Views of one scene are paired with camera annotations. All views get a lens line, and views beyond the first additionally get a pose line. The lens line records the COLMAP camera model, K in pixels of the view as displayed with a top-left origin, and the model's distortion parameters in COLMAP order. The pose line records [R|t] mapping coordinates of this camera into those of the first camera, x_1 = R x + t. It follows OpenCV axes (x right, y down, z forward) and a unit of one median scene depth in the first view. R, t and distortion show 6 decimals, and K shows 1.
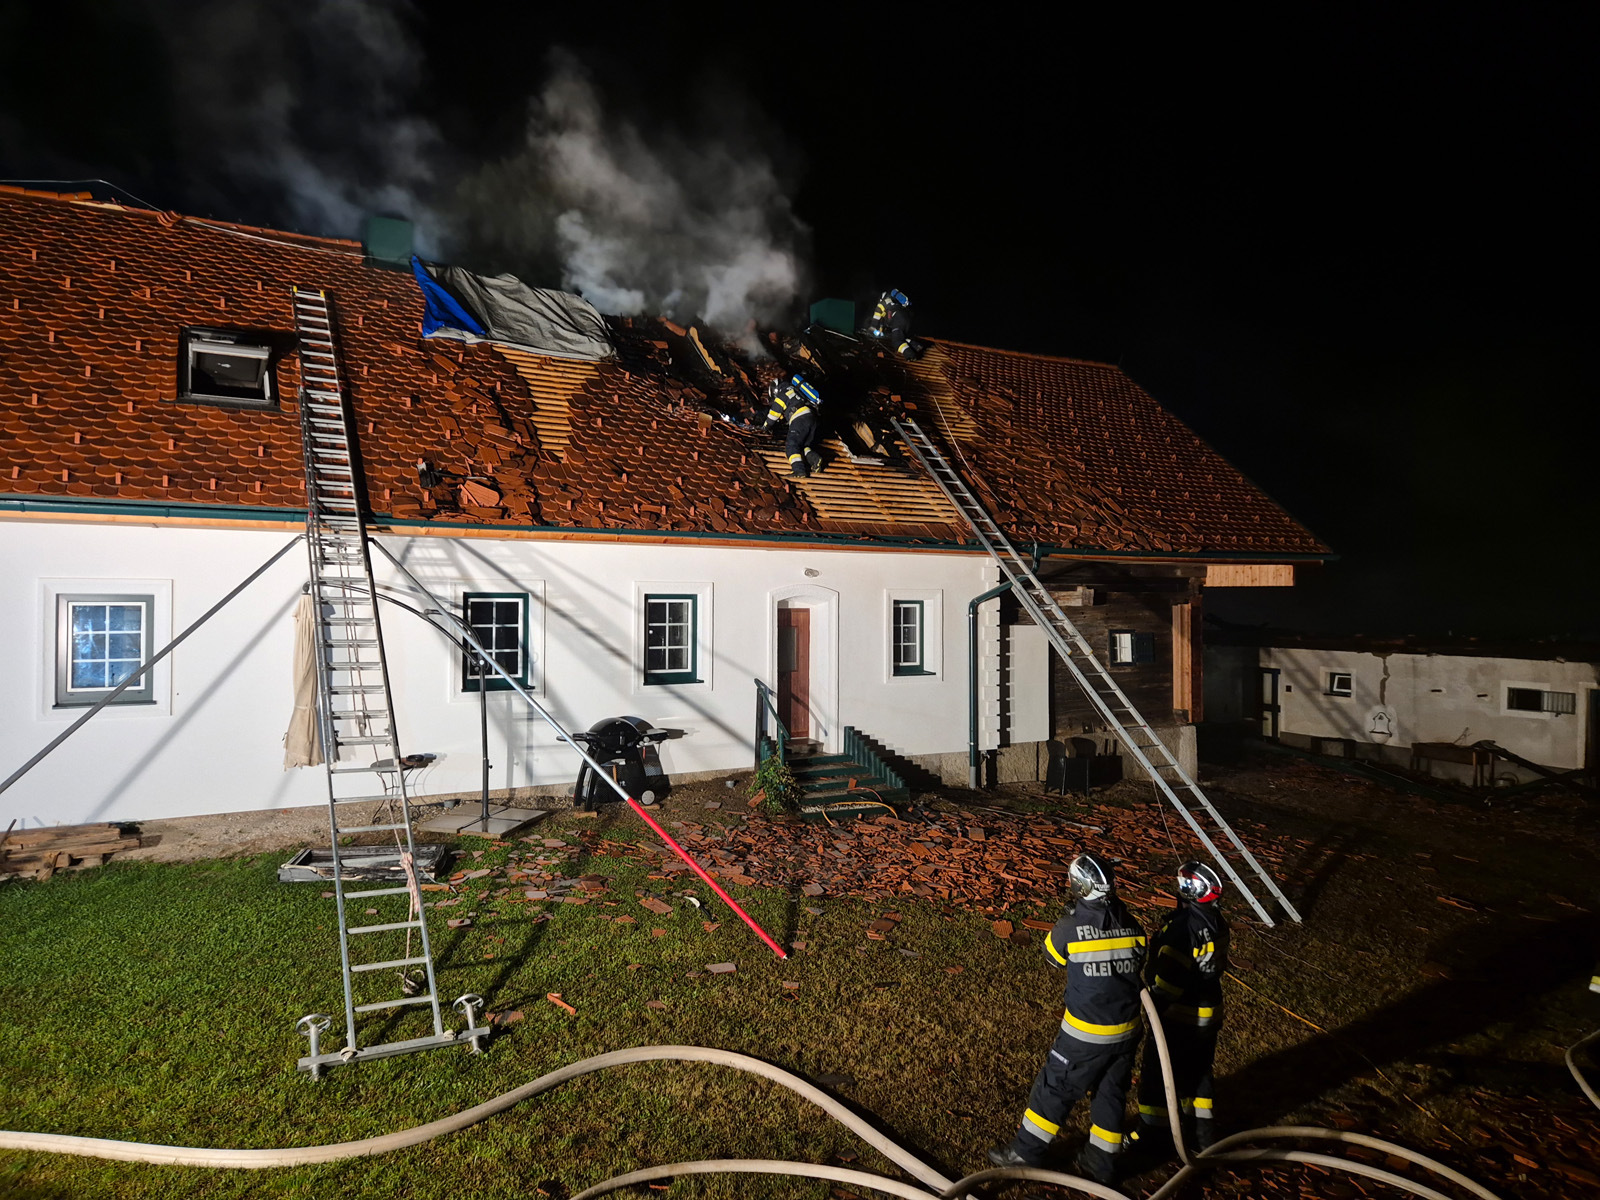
lens RADIAL K [[1066.0, 0, 808.2], [0, 1066.0, 596.4], [0, 0, 1]] dist [0.084946, -0.065401]
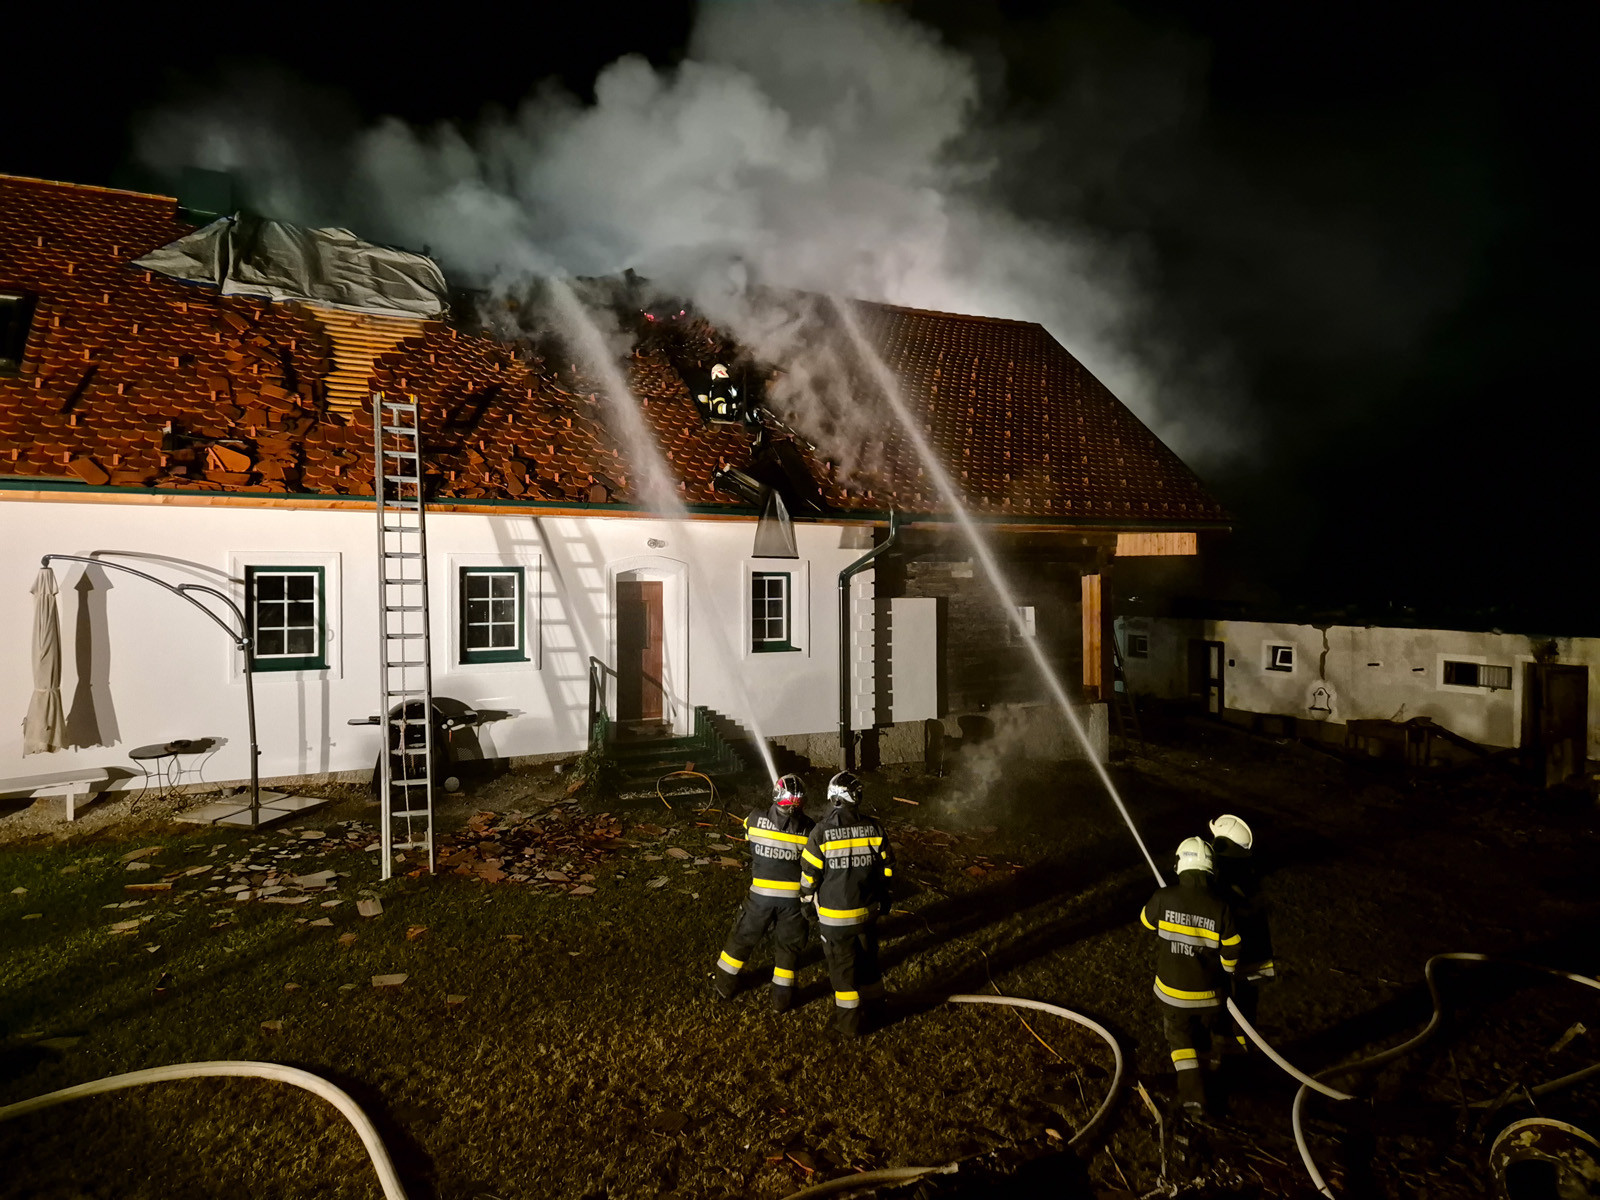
lens RADIAL K [[1067.5, 0, 803.2], [0, 1067.5, 589.0], [0, 0, 1]] dist [0.084981, -0.063659]
pose [[0.999481, -0.006334, -0.031576, 0.150443], [0.006823, 0.999858, 0.015397, 0.003898], [0.031474, -0.015604, 0.999383, 0.055425]]
